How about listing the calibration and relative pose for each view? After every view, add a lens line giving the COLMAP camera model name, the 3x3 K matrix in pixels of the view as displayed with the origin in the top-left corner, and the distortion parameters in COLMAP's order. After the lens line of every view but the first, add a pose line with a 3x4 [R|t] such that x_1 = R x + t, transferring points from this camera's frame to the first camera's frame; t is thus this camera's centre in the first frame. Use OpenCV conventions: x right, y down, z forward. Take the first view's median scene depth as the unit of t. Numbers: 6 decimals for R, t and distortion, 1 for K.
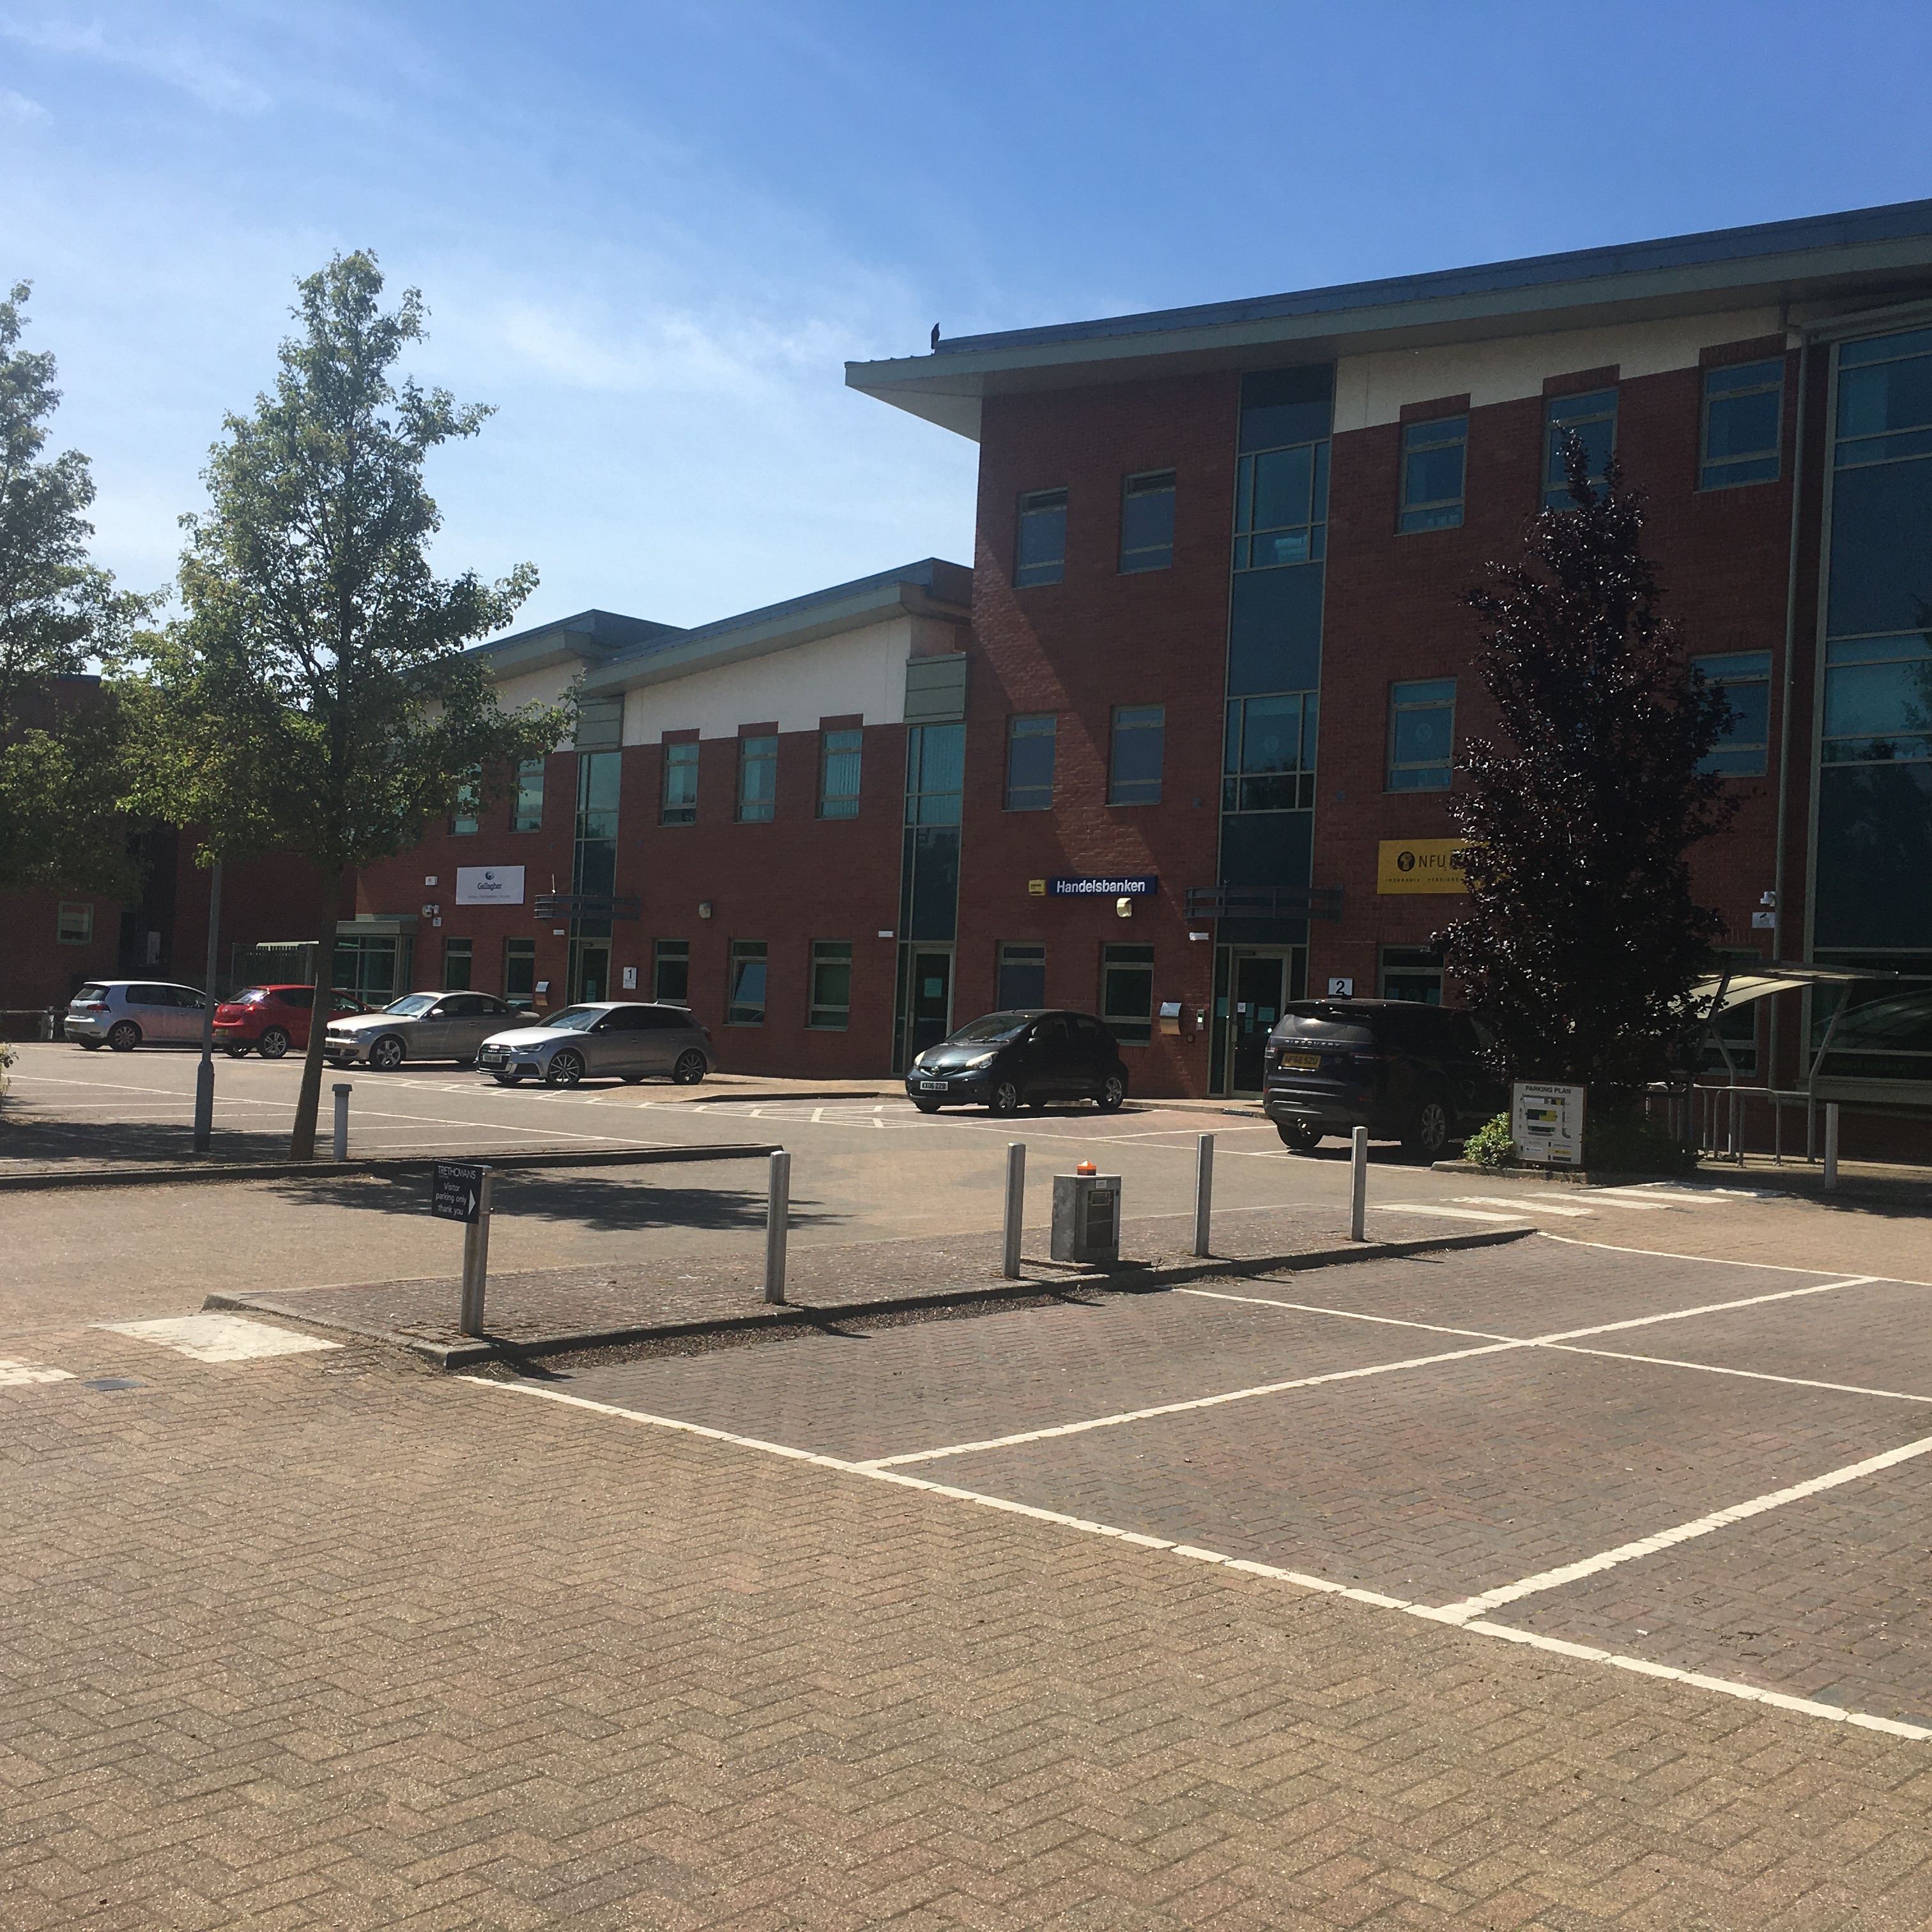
lens RADIAL K [[2199.2, 0, 966.0], [0, 2199.2, 966.0], [0, 0, 1]] dist [0.049123, -0.005743]
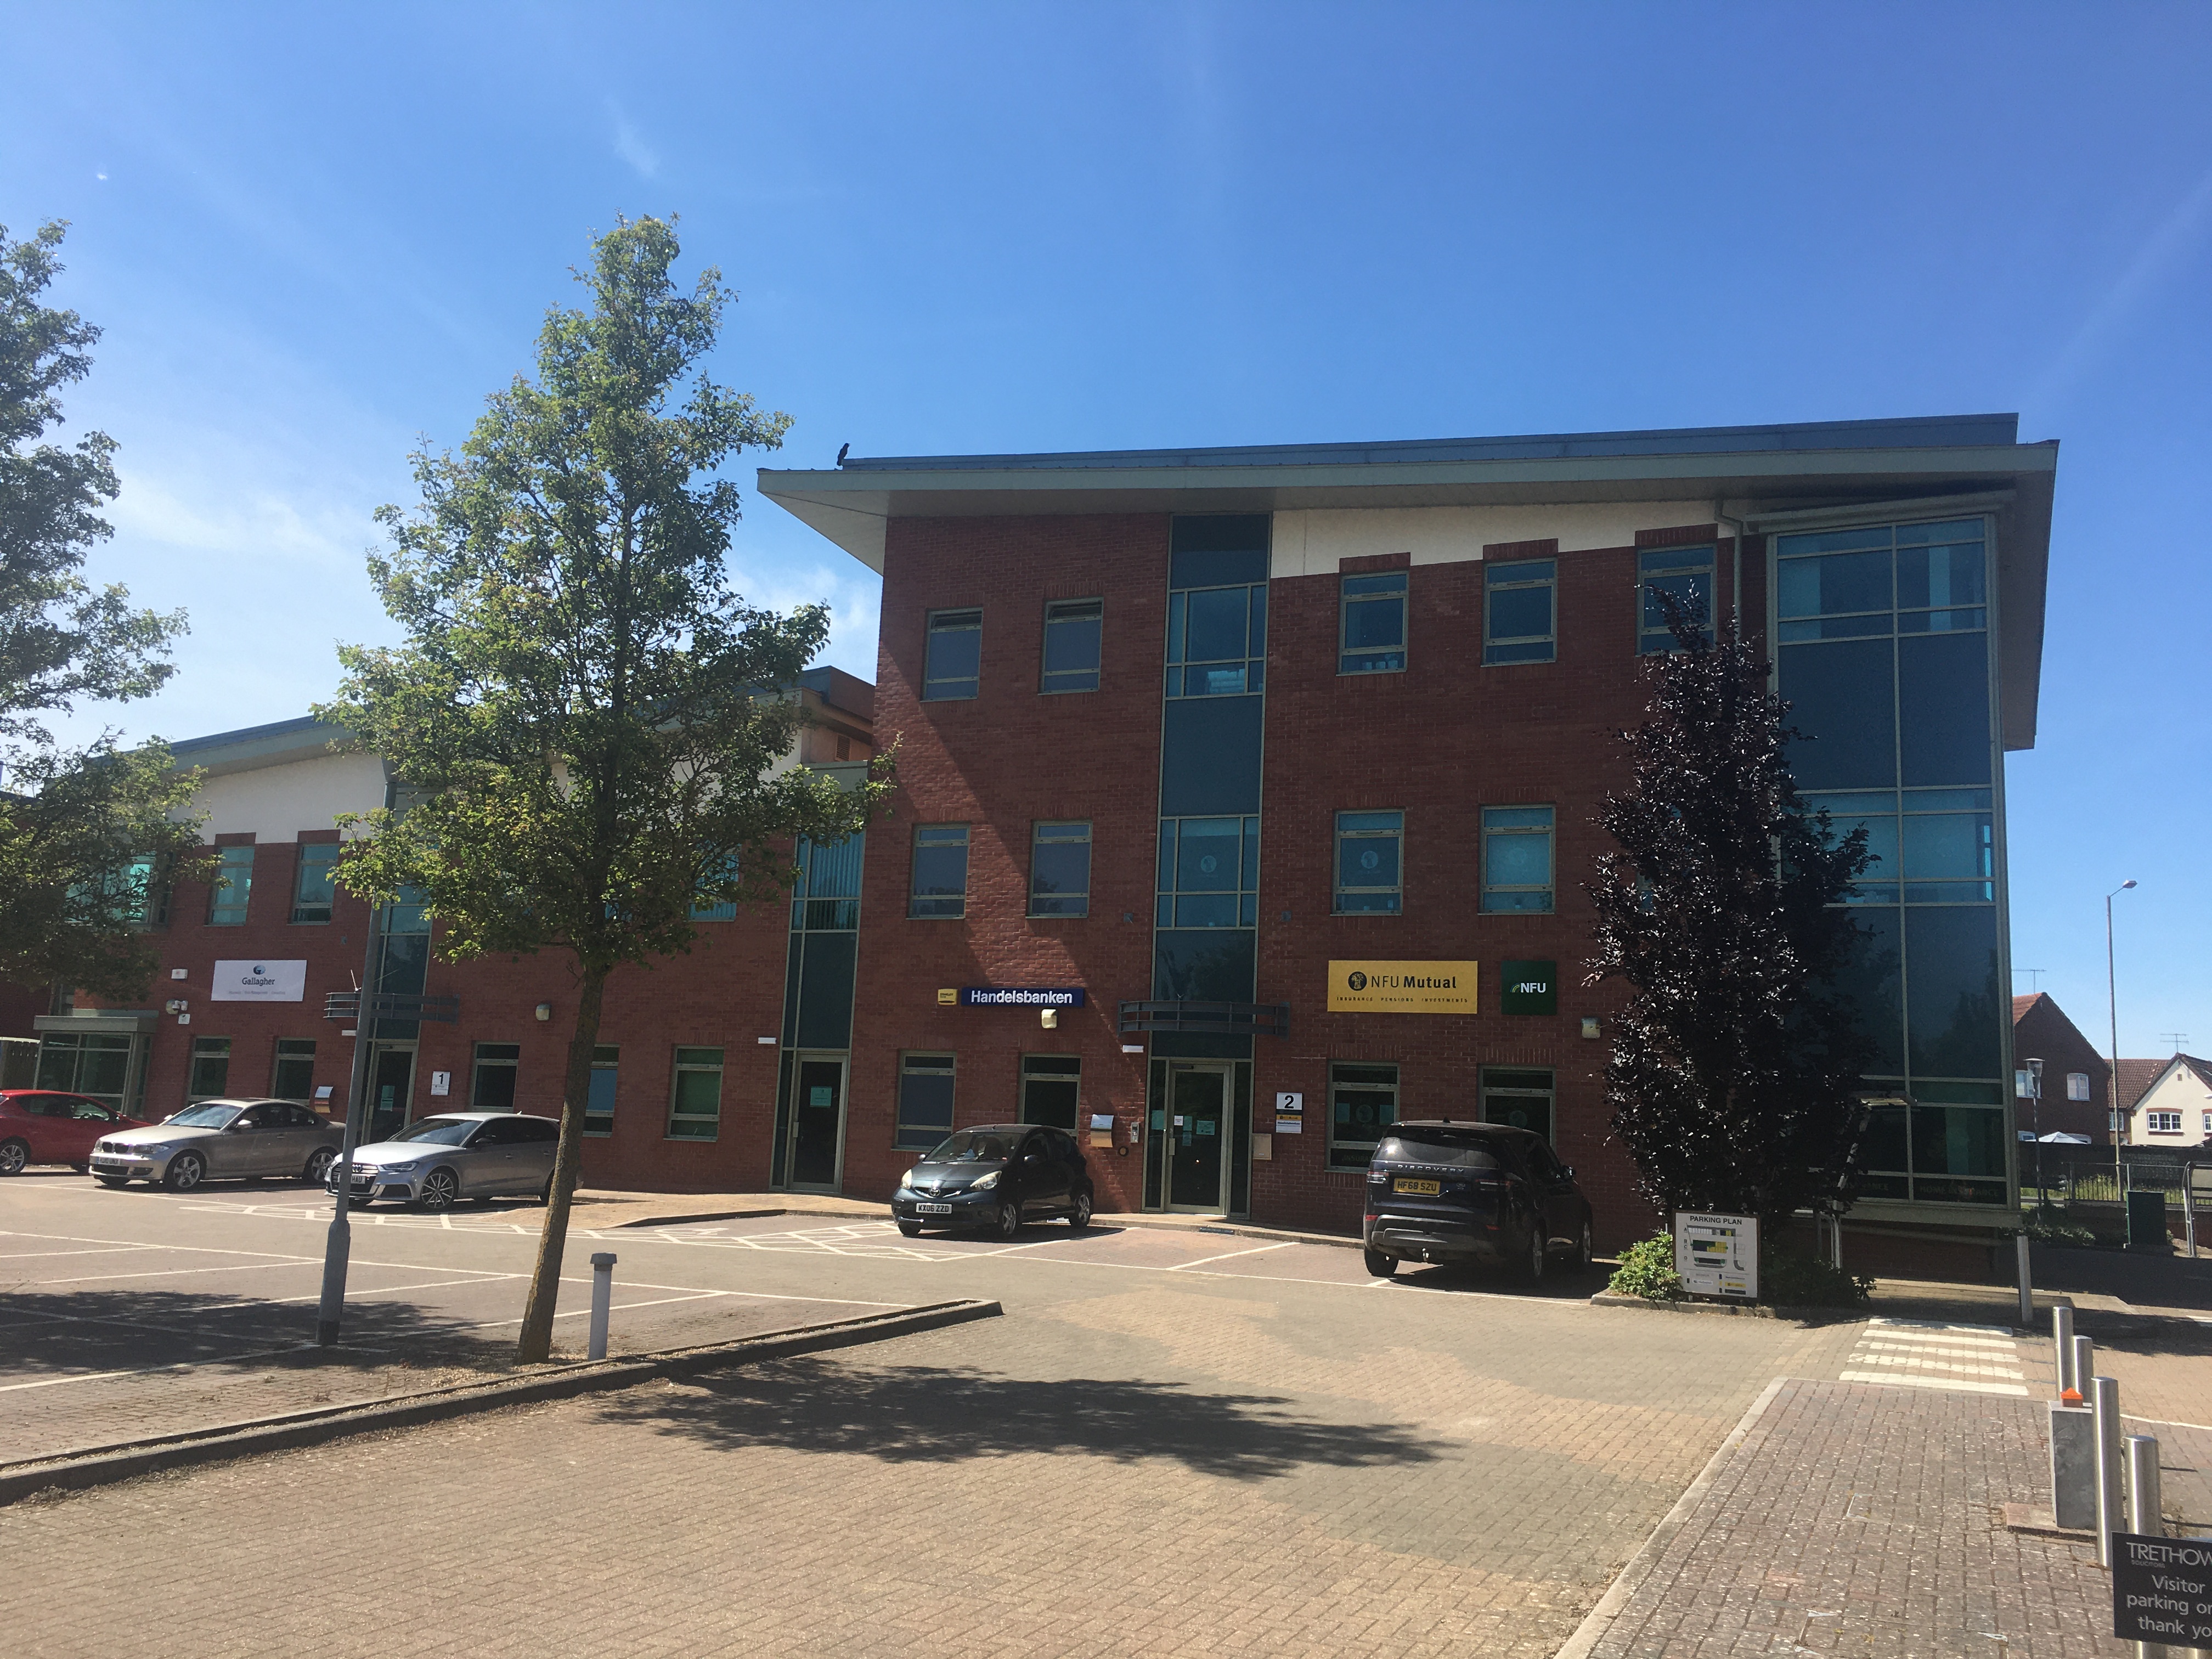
lens RADIAL K [[1874.8, 0, 1106.0], [0, 1874.8, 829.5], [0, 0, 1]] dist [0.071275, -0.079759]
pose [[0.946286, 0.049749, 0.319481, -0.189706], [-0.010655, 0.992353, -0.122968, -0.007515], [-0.323155, 0.112959, 0.939580, 0.180814]]
